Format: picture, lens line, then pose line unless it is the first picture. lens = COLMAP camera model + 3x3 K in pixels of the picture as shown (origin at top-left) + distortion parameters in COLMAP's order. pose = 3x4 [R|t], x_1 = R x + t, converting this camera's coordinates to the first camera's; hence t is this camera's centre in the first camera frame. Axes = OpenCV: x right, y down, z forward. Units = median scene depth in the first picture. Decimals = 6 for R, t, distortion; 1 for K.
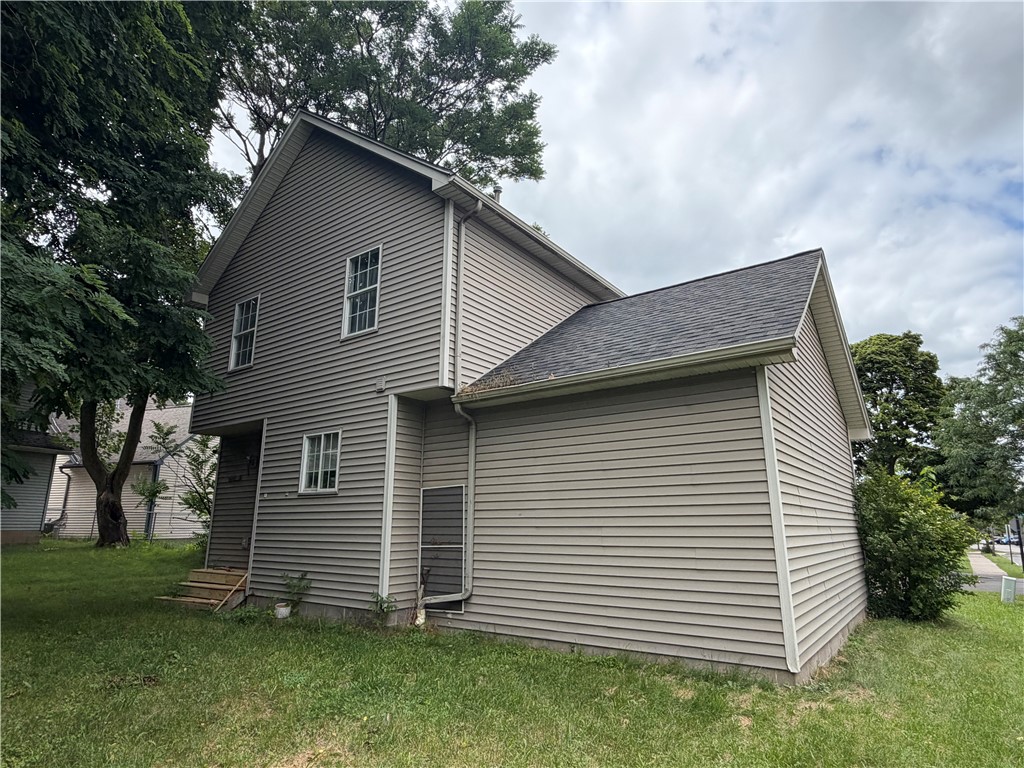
lens RADIAL K [[574.3, 0, 512.0], [0, 574.3, 384.0], [0, 0, 1]] dist [-0.005000, -0.001216]
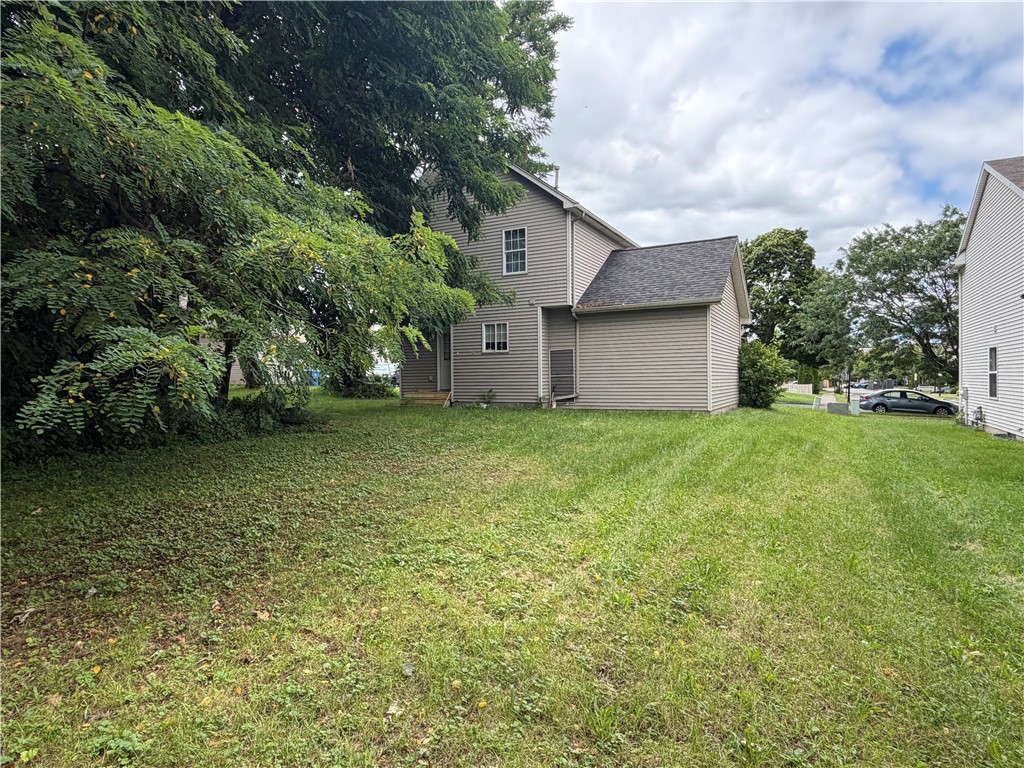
lens RADIAL K [[562.1, 0, 512.0], [0, 562.1, 384.0], [0, 0, 1]] dist [0.001798, 0.000157]
pose [[0.991305, -0.011908, 0.131043, -0.538859], [-0.021089, 0.968644, 0.247558, -0.200332], [-0.129882, -0.248169, 0.959970, -0.971824]]
